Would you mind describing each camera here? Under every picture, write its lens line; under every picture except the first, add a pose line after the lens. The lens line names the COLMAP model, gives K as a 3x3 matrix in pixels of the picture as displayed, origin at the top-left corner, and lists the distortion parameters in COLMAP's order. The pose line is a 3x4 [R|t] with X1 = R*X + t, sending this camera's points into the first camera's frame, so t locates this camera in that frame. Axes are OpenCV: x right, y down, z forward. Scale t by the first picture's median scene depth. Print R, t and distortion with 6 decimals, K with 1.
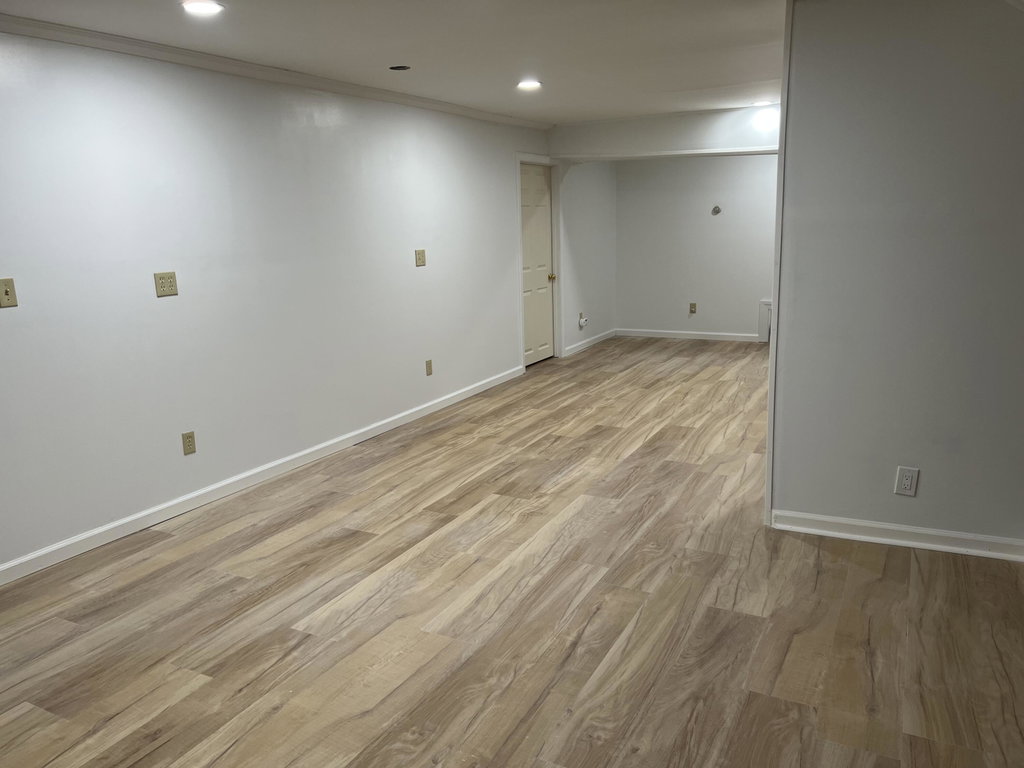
lens RADIAL K [[774.2, 0, 506.1], [0, 774.2, 378.8], [0, 0, 1]] dist [0.081482, -0.088377]
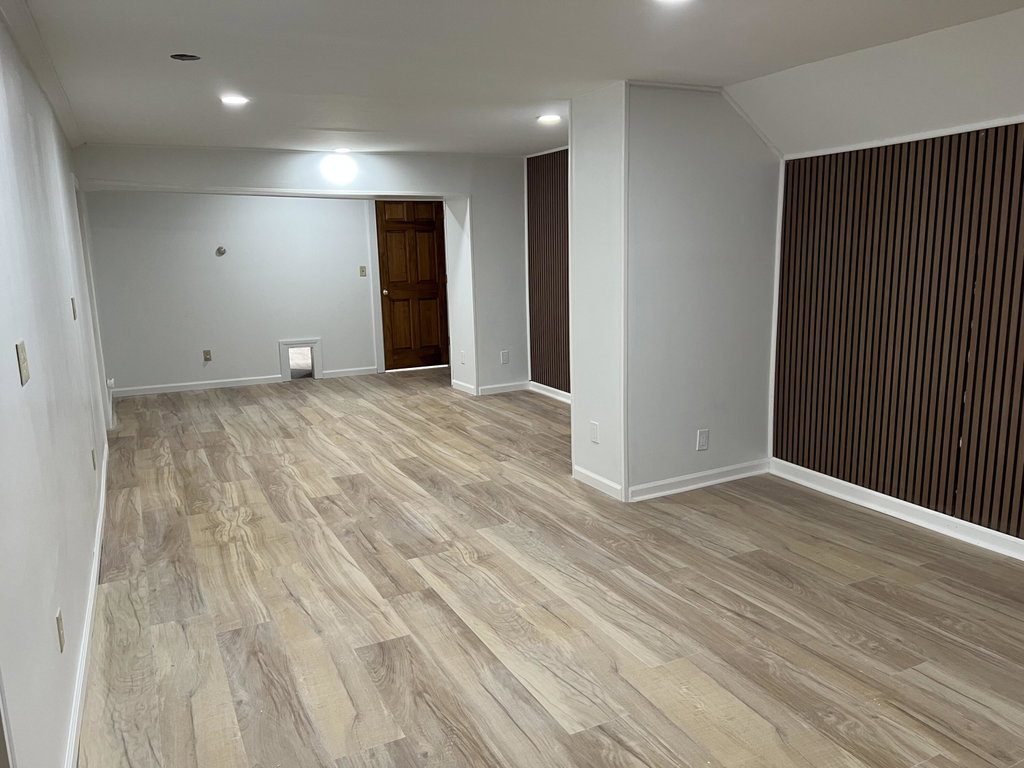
lens RADIAL K [[774.2, 0, 521.6], [0, 774.2, 378.6], [0, 0, 1]] dist [0.081482, -0.088377]
pose [[0.576047, -0.124764, 0.807839, -0.636921], [0.171195, 0.984780, 0.030017, -0.059782], [-0.799289, 0.121007, 0.588638, 0.346790]]
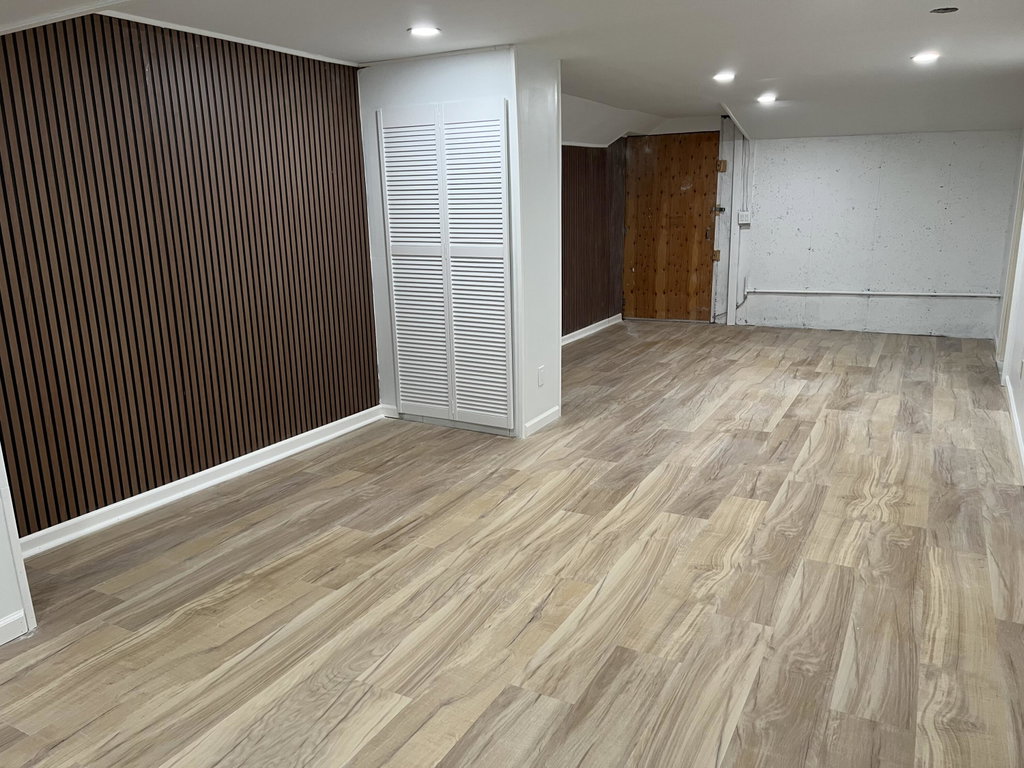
lens RADIAL K [[774.2, 0, 514.2], [0, 774.2, 380.4], [0, 0, 1]] dist [0.081482, -0.088377]
pose [[-0.998831, 0.046344, 0.013752, 0.350685], [0.047835, 0.906417, 0.419667, -0.436699], [0.006984, 0.419834, -0.907574, 2.039153]]
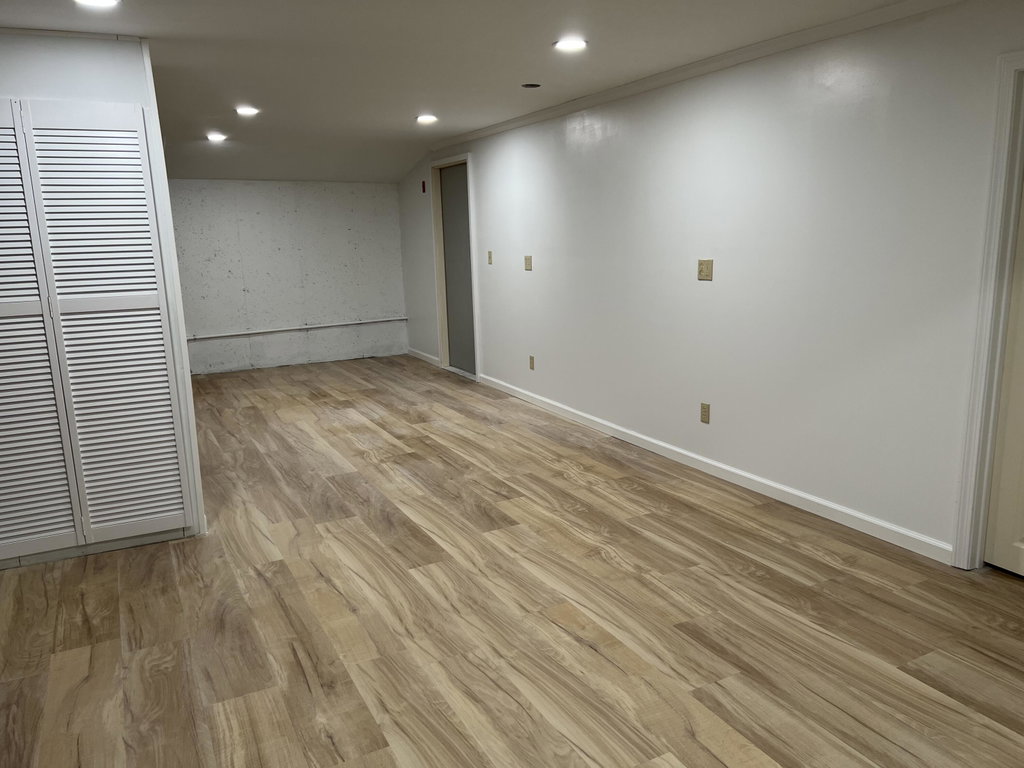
lens RADIAL K [[774.2, 0, 527.1], [0, 774.2, 373.5], [0, 0, 1]] dist [0.081482, -0.088377]
pose [[-0.556520, 0.197012, -0.807138, 0.863793], [-0.124142, 0.940855, 0.315246, -0.384740], [0.821507, 0.275641, -0.499148, 1.737764]]
